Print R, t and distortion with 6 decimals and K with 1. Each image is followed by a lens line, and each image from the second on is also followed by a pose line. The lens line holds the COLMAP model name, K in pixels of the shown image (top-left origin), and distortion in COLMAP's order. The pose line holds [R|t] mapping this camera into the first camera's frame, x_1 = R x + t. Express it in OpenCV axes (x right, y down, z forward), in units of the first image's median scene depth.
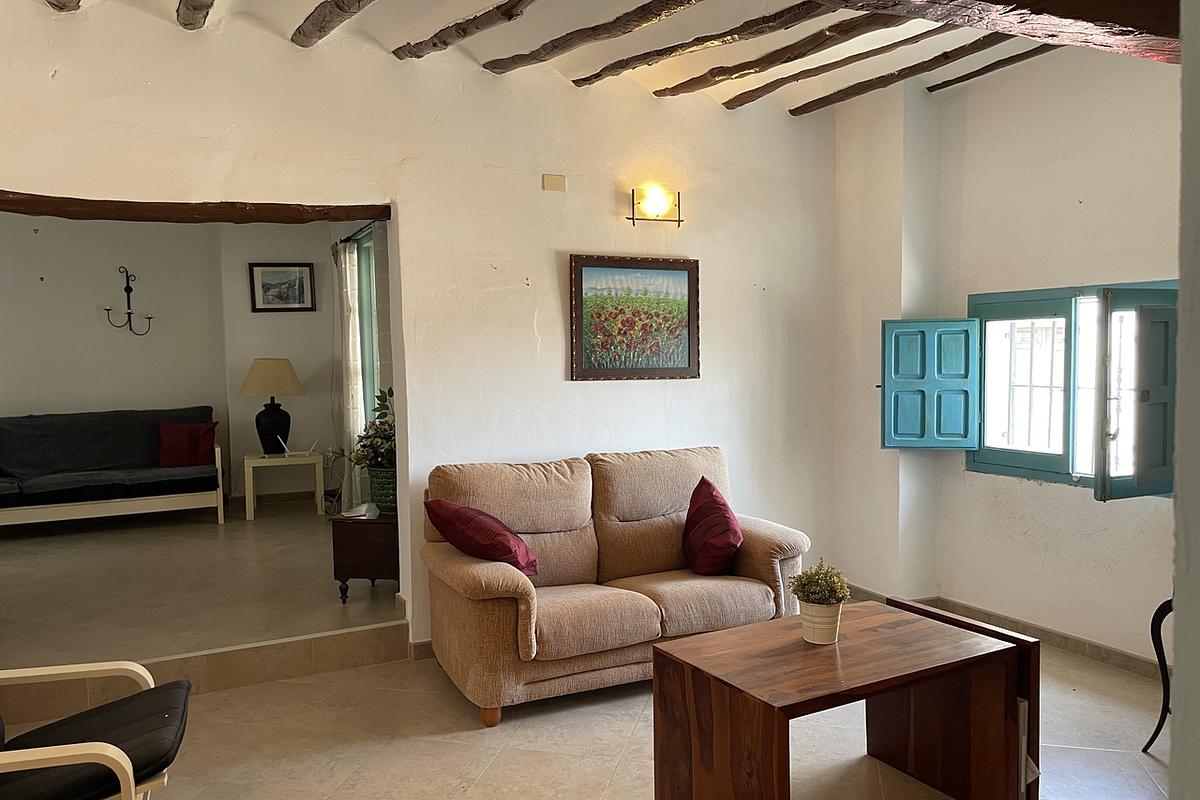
lens RADIAL K [[907.3, 0, 597.4], [0, 907.3, 408.4], [0, 0, 1]] dist [0.056961, -0.071845]
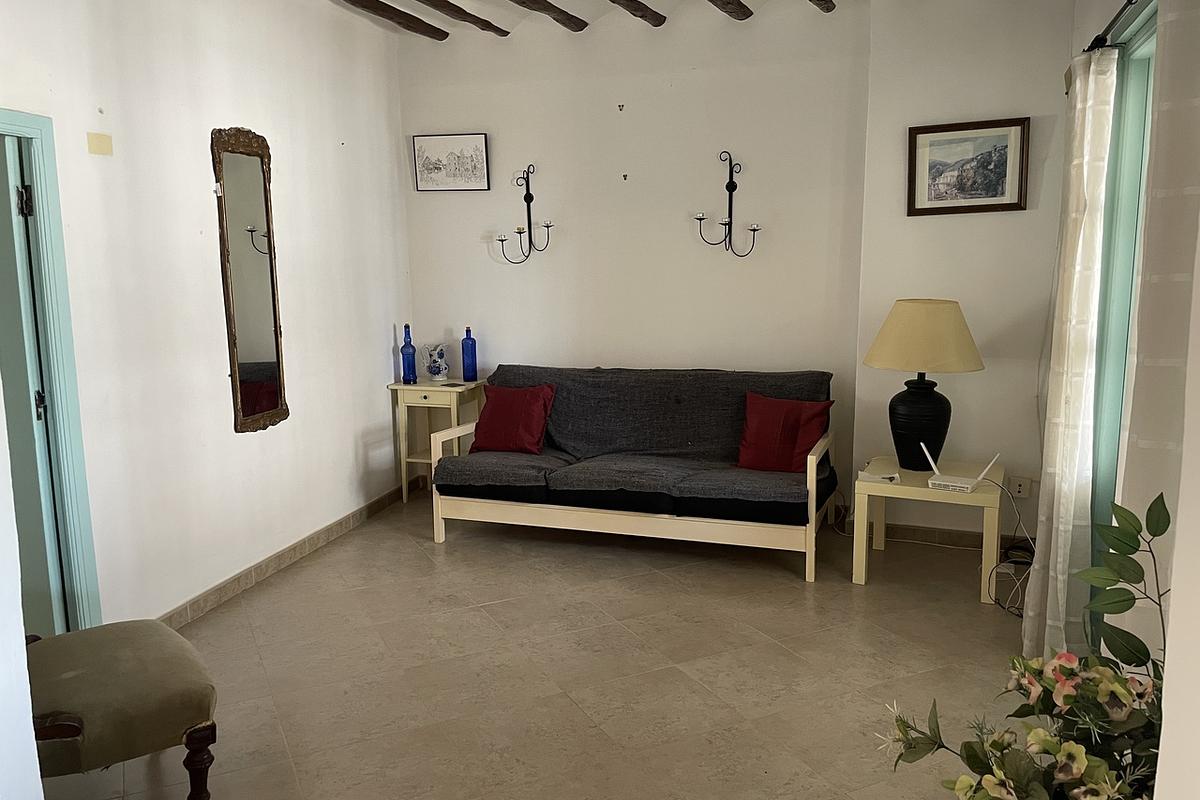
lens RADIAL K [[907.3, 0, 593.8], [0, 907.3, 402.2], [0, 0, 1]] dist [0.056961, -0.071845]
pose [[0.709196, 0.118711, -0.694945, -0.119018], [-0.046404, 0.991444, 0.122003, -0.057159], [0.703483, -0.054275, 0.708637, 0.510884]]
